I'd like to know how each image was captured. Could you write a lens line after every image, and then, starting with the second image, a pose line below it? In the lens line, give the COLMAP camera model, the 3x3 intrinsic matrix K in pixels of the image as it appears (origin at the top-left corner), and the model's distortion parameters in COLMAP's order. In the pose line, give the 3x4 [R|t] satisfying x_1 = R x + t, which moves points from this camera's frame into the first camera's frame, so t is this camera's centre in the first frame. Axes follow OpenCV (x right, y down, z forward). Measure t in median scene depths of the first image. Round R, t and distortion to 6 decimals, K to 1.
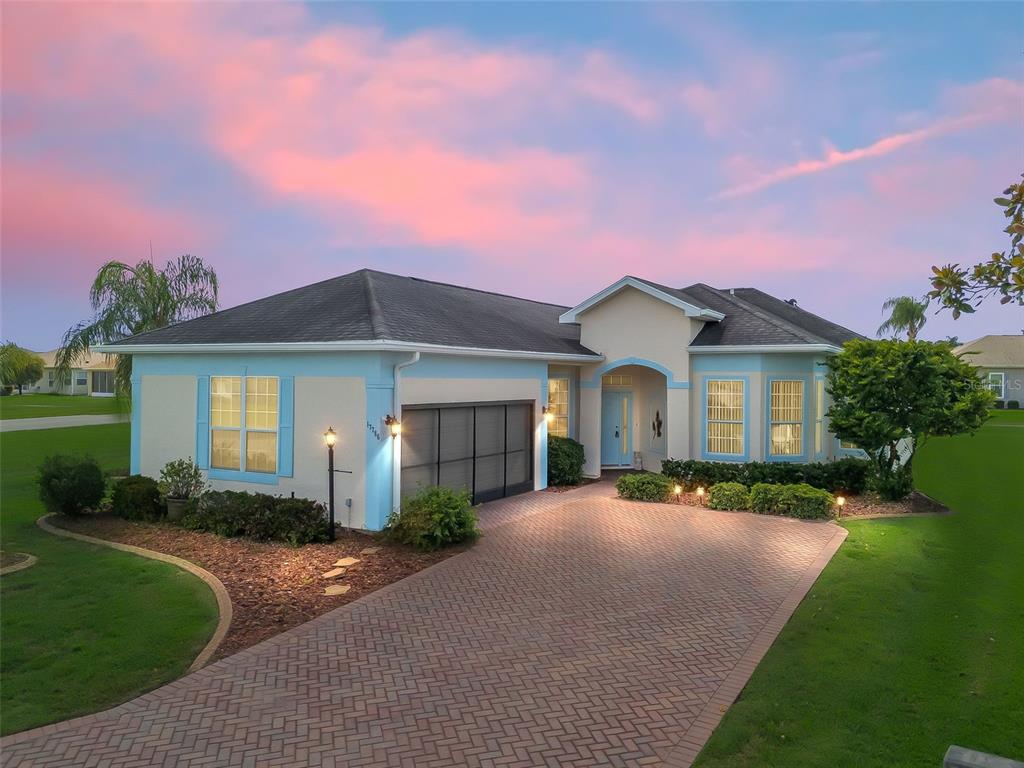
lens RADIAL K [[713.2, 0, 511.5], [0, 713.2, 381.5], [0, 0, 1]] dist [0.003487, 0.000850]
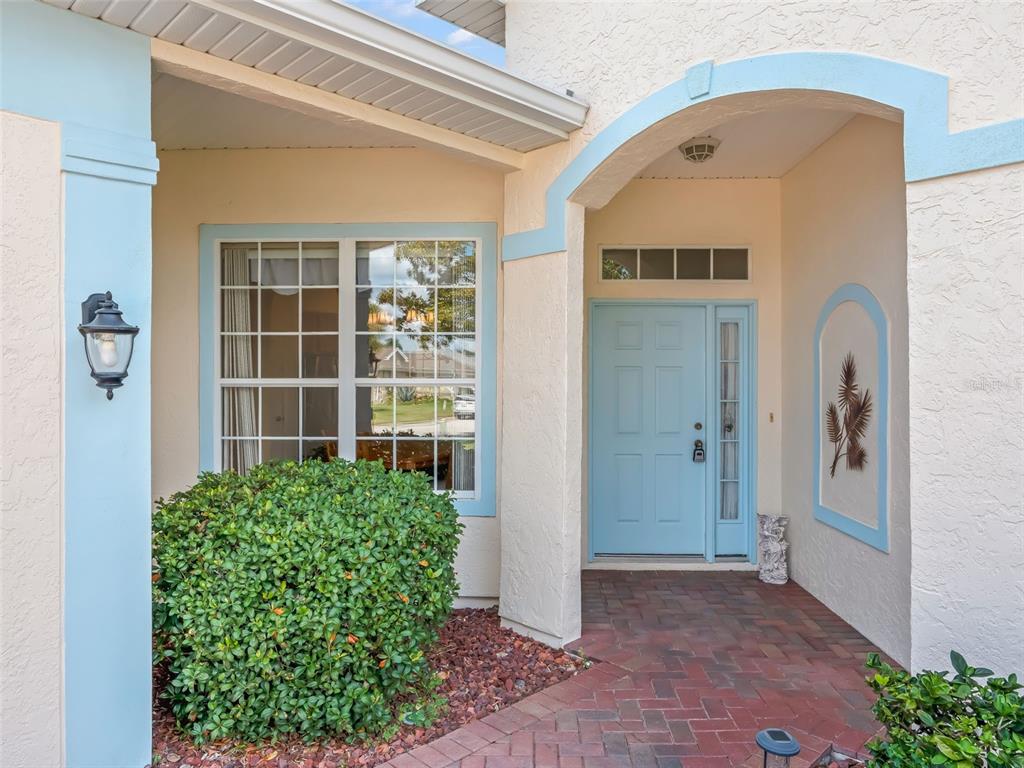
lens RADIAL K [[713.2, 0, 513.3], [0, 713.2, 383.9], [0, 0, 1]] dist [0.003487, 0.000850]
pose [[0.970428, -0.003384, -0.241367, 0.153188], [0.003191, 0.999994, -0.001194, 0.049745], [0.241370, 0.000388, 0.970433, 0.739803]]
